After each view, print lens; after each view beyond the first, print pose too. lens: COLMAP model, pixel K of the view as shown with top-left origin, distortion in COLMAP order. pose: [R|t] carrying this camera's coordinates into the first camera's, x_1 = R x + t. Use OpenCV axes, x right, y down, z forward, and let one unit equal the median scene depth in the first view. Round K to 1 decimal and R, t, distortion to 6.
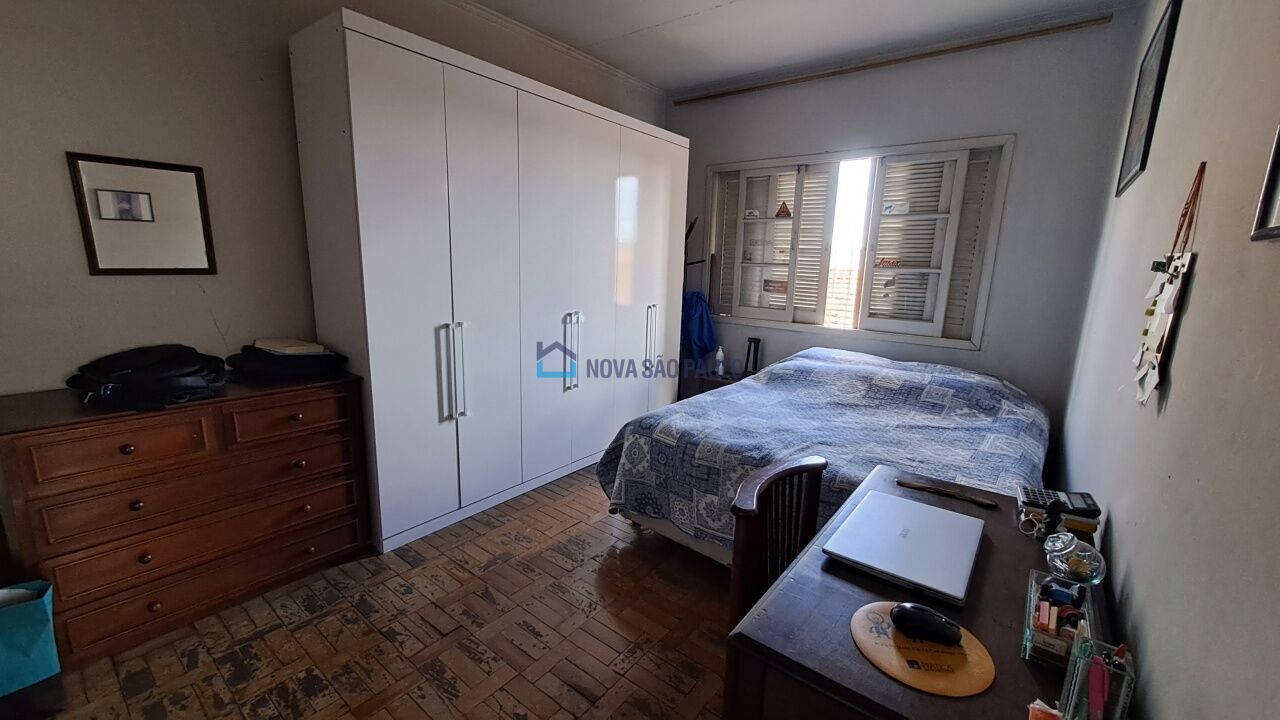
lens RADIAL K [[507.6, 0, 647.6], [0, 507.6, 363.2], [0, 0, 1]] dist [0.000495, 0.000403]
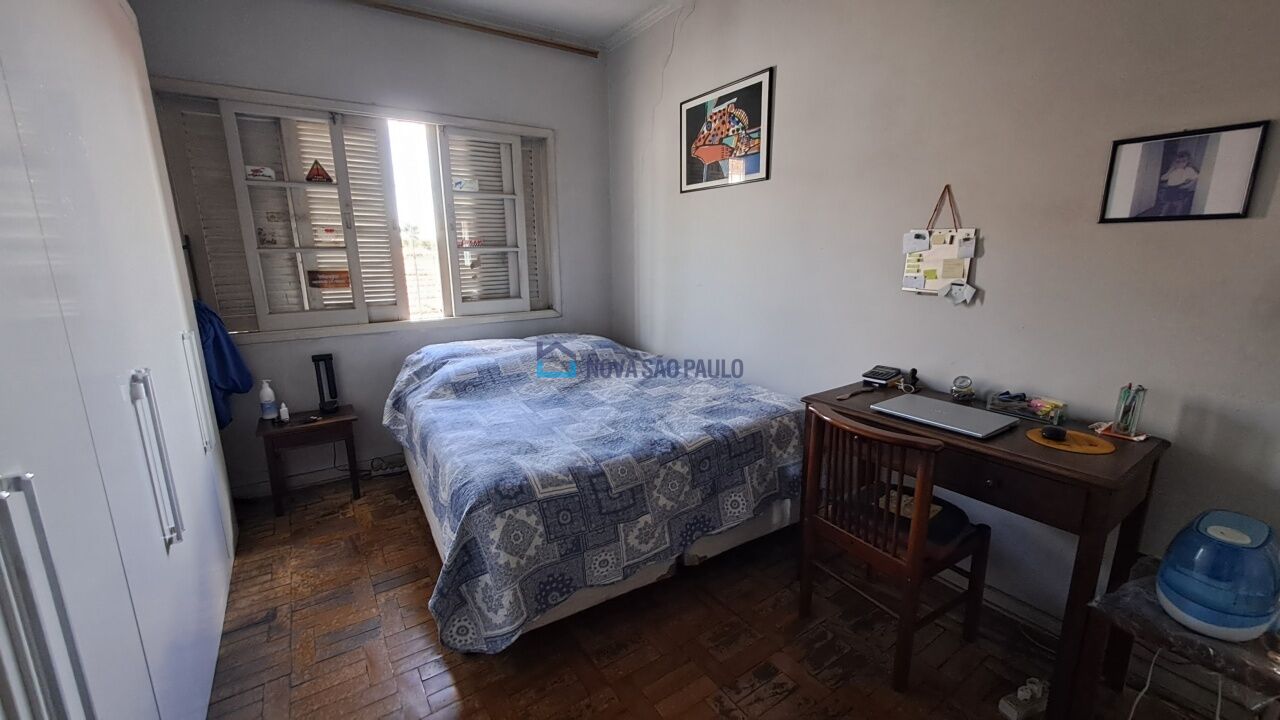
lens RADIAL K [[507.6, 0, 647.6], [0, 507.6, 363.2], [0, 0, 1]] dist [0.000495, 0.000403]
pose [[0.302947, -0.236954, 0.923079, -0.376997], [0.205709, 0.962022, 0.179439, -0.087870], [-0.930541, 0.135526, 0.340186, 0.421437]]
